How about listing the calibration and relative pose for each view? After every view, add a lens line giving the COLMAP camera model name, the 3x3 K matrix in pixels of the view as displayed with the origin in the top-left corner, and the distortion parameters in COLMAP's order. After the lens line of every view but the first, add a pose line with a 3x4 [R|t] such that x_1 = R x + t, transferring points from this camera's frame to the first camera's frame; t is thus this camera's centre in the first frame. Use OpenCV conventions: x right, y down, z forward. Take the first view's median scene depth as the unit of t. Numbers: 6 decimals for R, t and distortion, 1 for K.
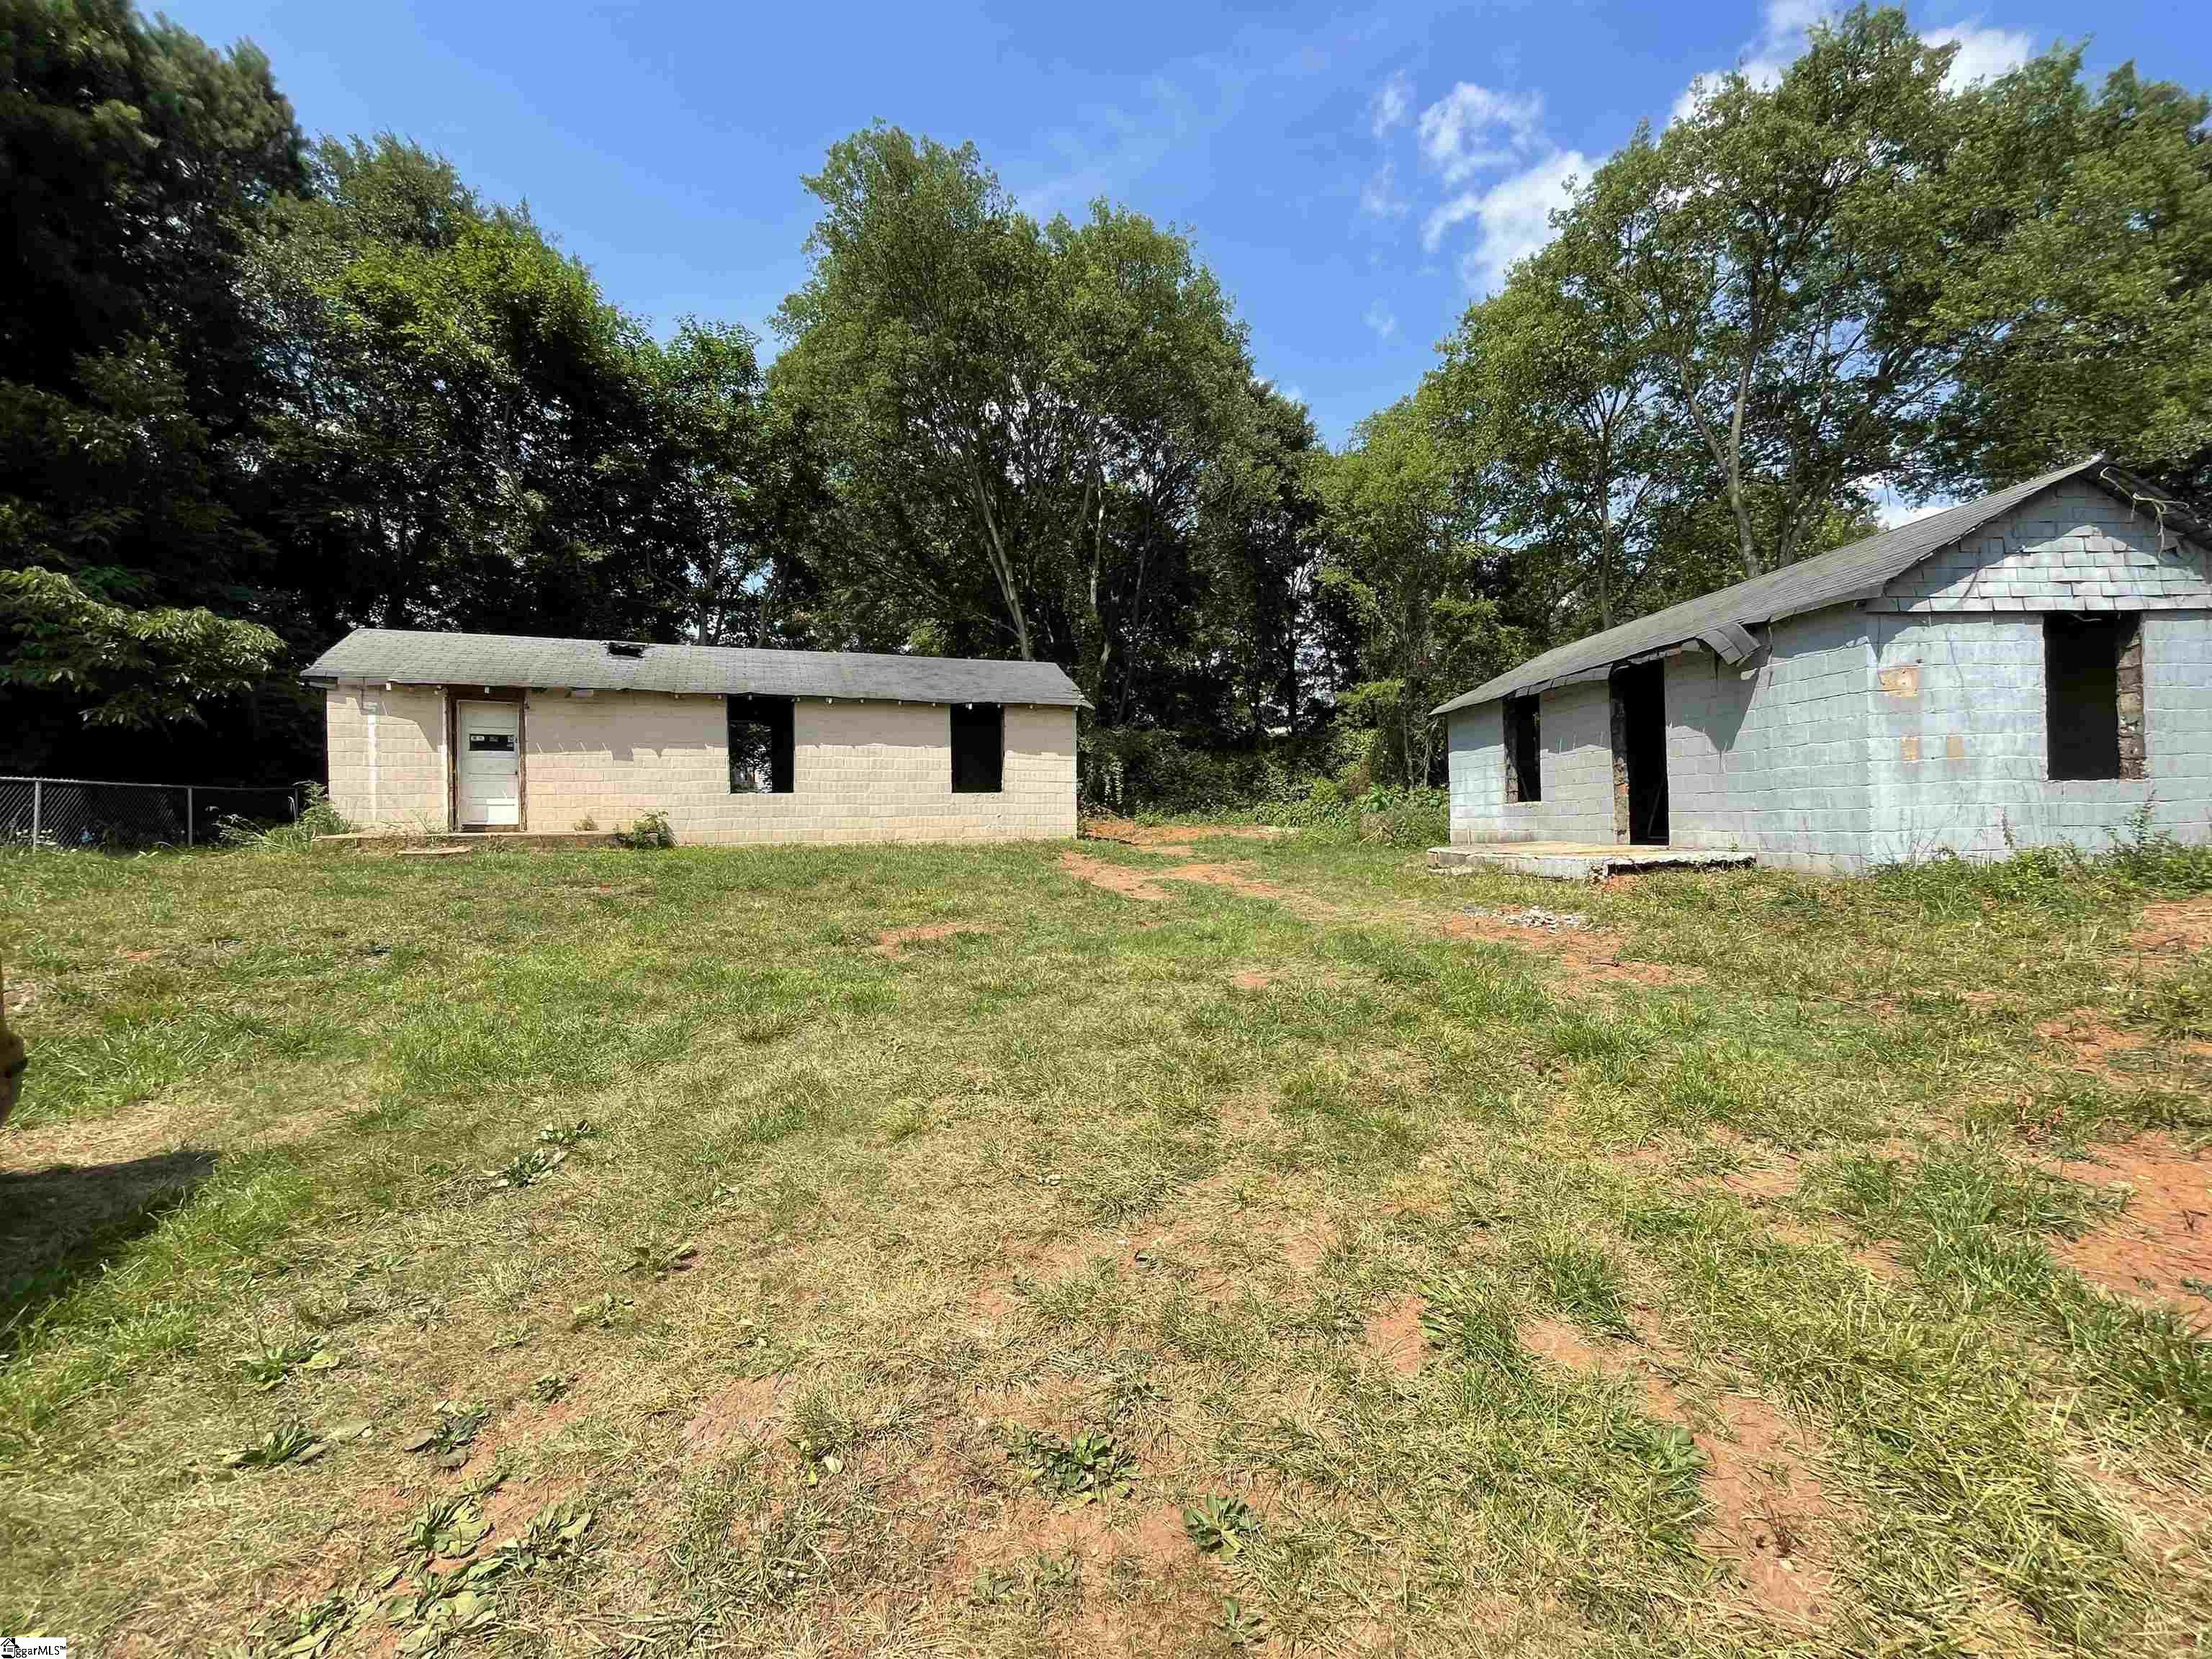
lens RADIAL K [[884.8, 0, 1104.0], [0, 884.8, 830.7], [0, 0, 1]] dist [-0.016084, 0.006262]
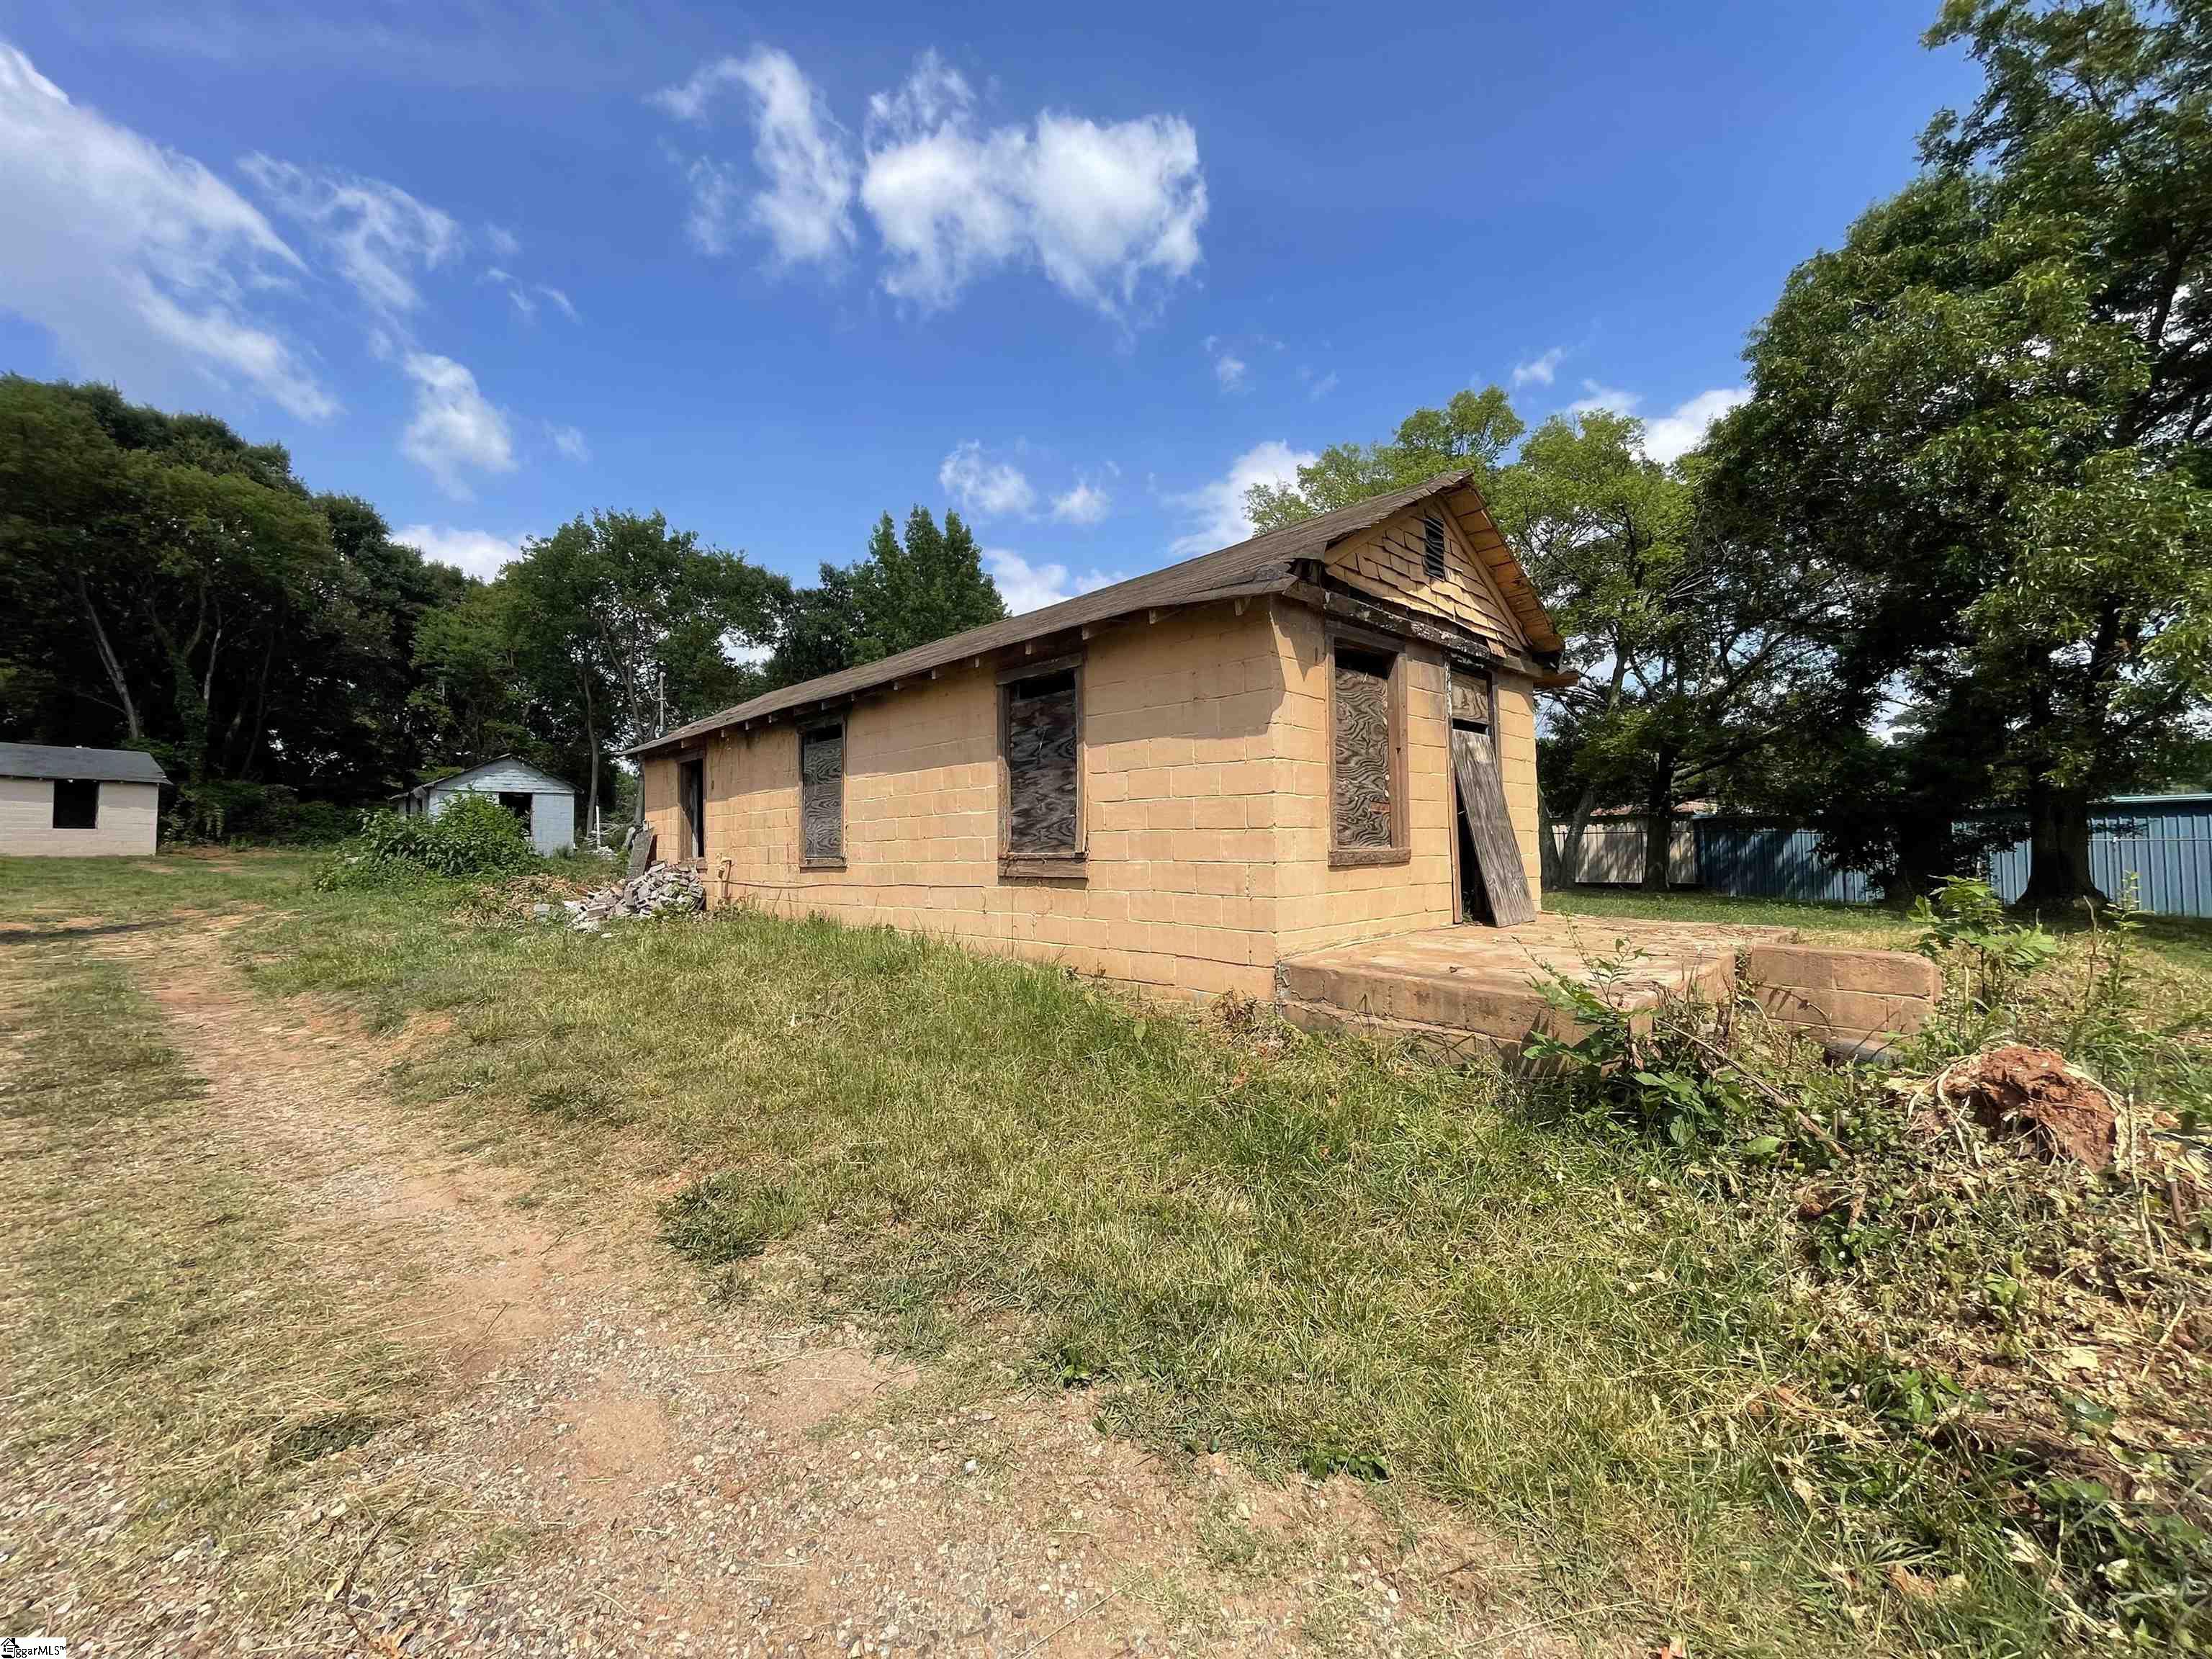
lens RADIAL K [[884.8, 0, 1104.0], [0, 884.8, 830.7], [0, 0, 1]] dist [-0.016084, 0.006262]
pose [[0.756270, 0.027881, 0.653665, 0.274528], [0.001319, 0.999025, -0.044137, 0.042423], [-0.654258, 0.034242, 0.755495, -1.706850]]
